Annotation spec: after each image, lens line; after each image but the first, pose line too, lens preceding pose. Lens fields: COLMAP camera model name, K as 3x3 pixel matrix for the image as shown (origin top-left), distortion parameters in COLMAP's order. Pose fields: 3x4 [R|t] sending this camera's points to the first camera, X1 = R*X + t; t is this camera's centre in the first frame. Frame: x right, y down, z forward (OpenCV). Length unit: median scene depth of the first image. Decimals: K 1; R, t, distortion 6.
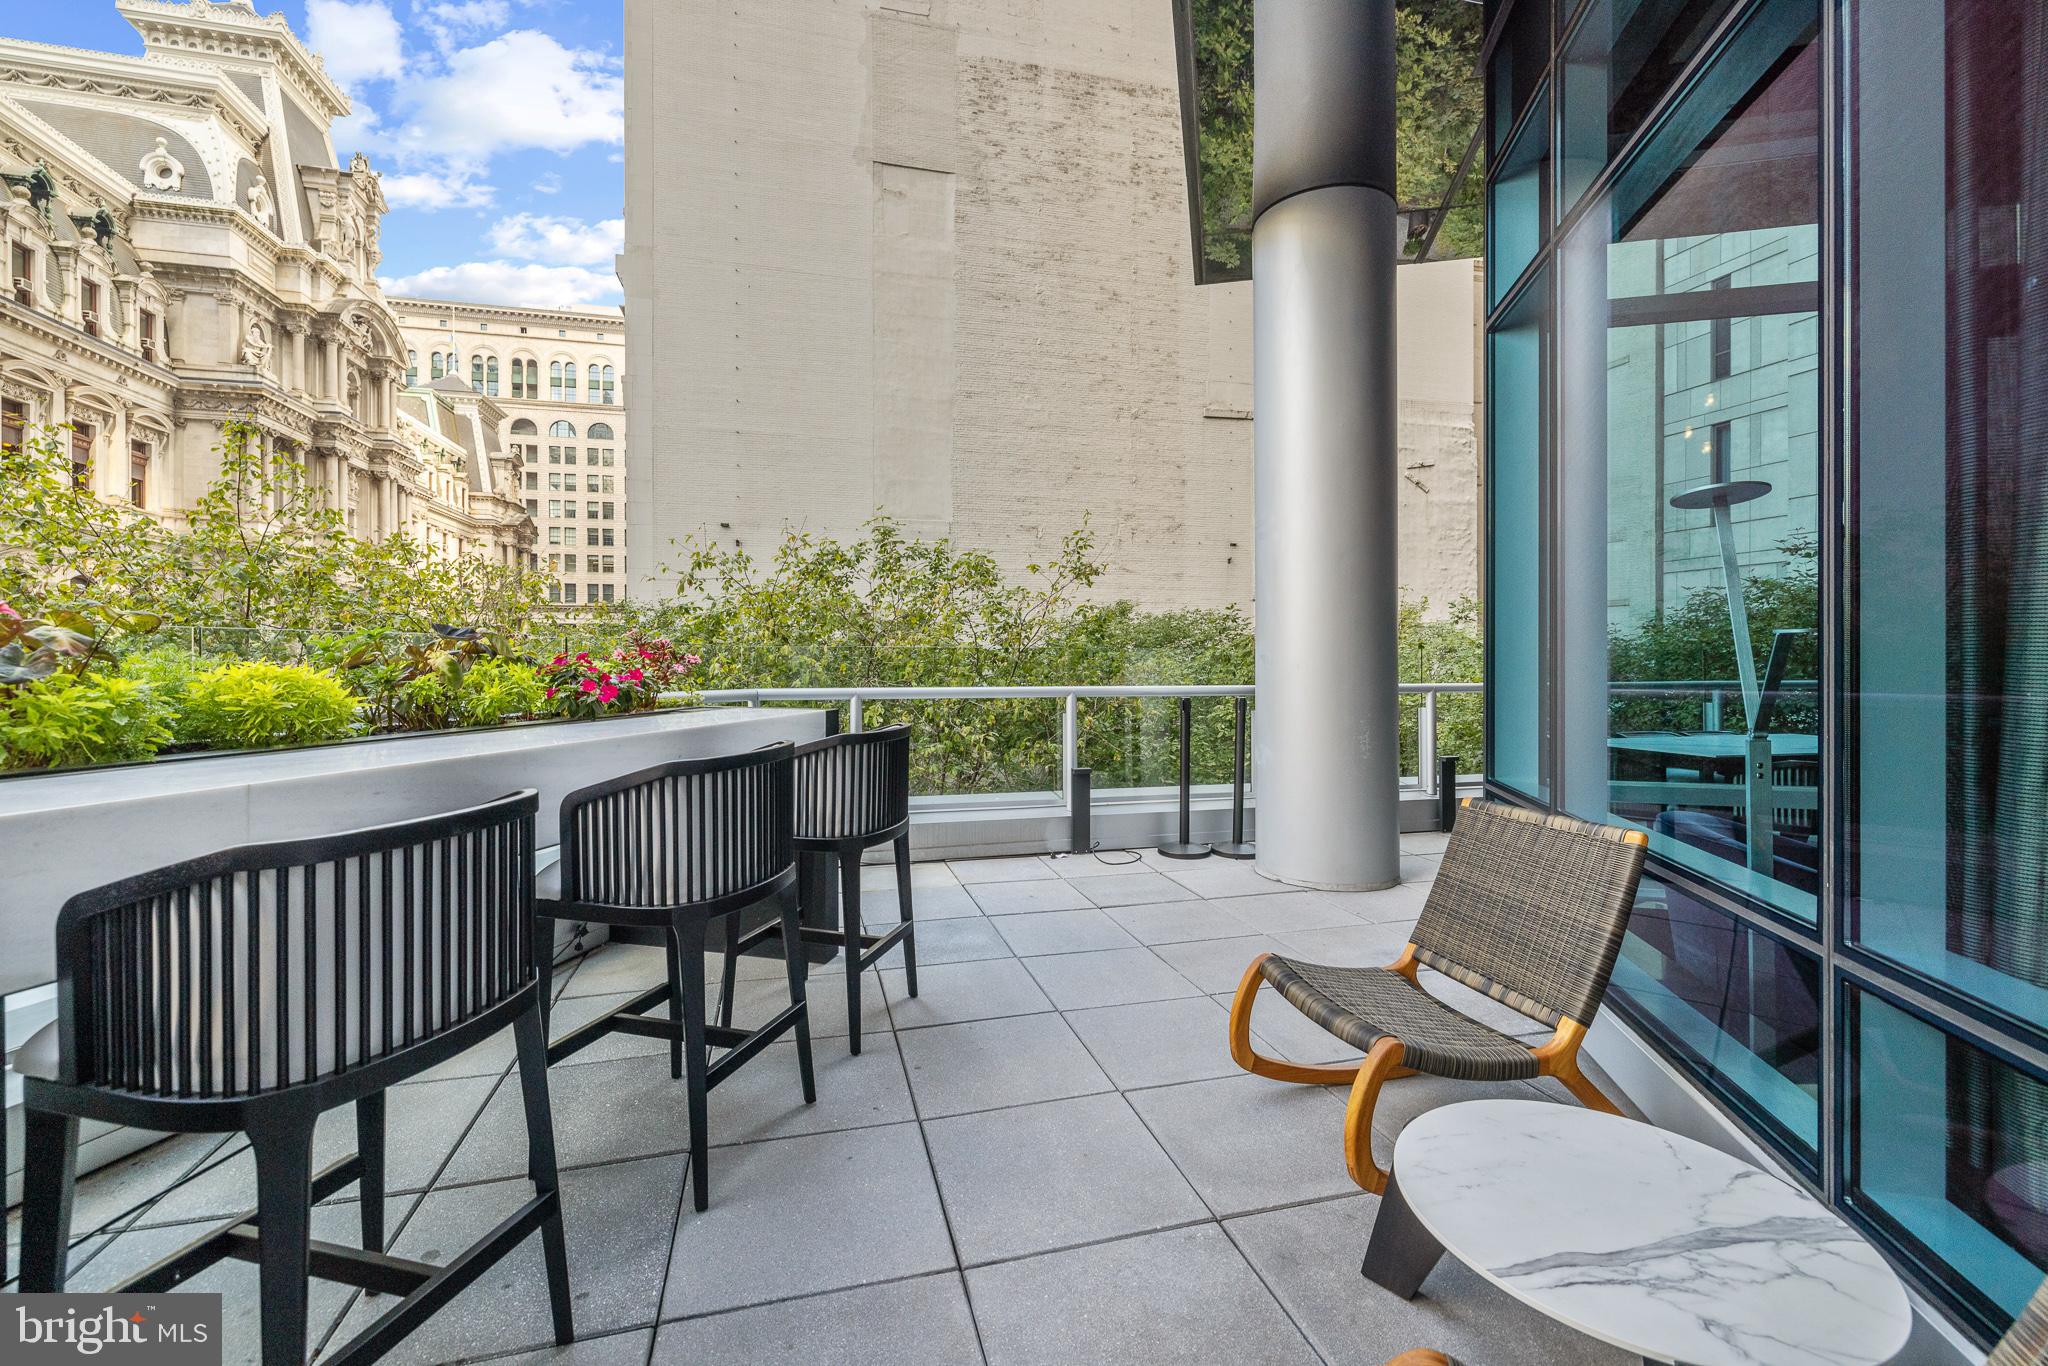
lens RADIAL K [[856.6, 0, 1035.4], [0, 856.6, 661.3], [0, 0, 1]] dist [0.000418, 0.001023]
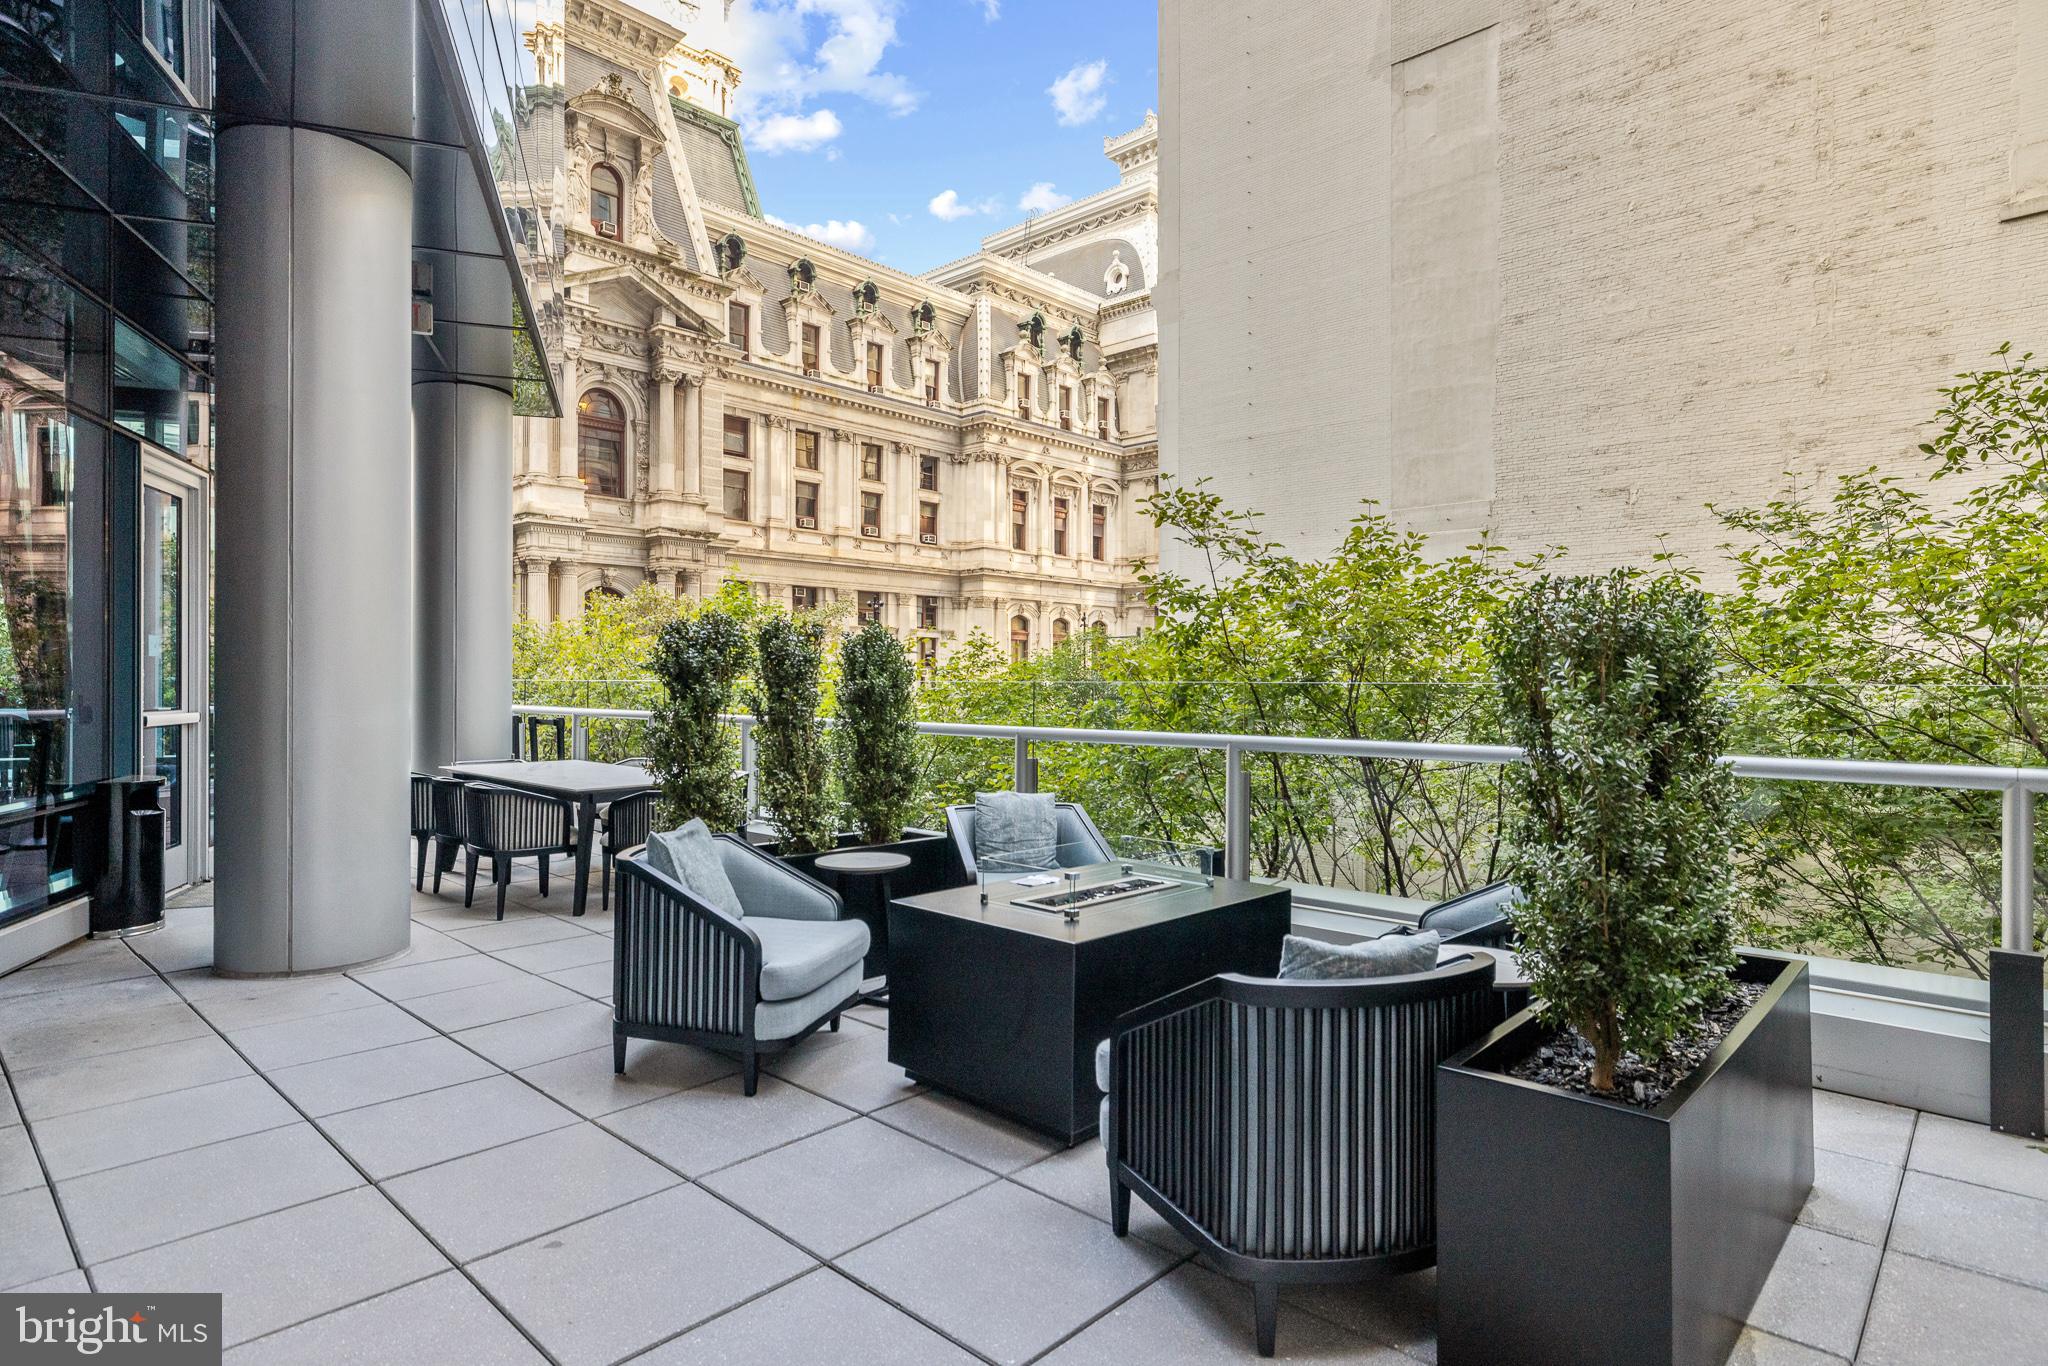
lens RADIAL K [[1105.3, 0, 1023.9], [0, 1105.3, 690.6], [0, 0, 1]] dist [0.001705, -0.000439]
pose [[0.527019, 0.008870, -0.849807, 0.465758], [-0.007018, 0.999957, 0.006085, -0.002329], [0.849824, 0.002757, 0.527059, 0.149084]]
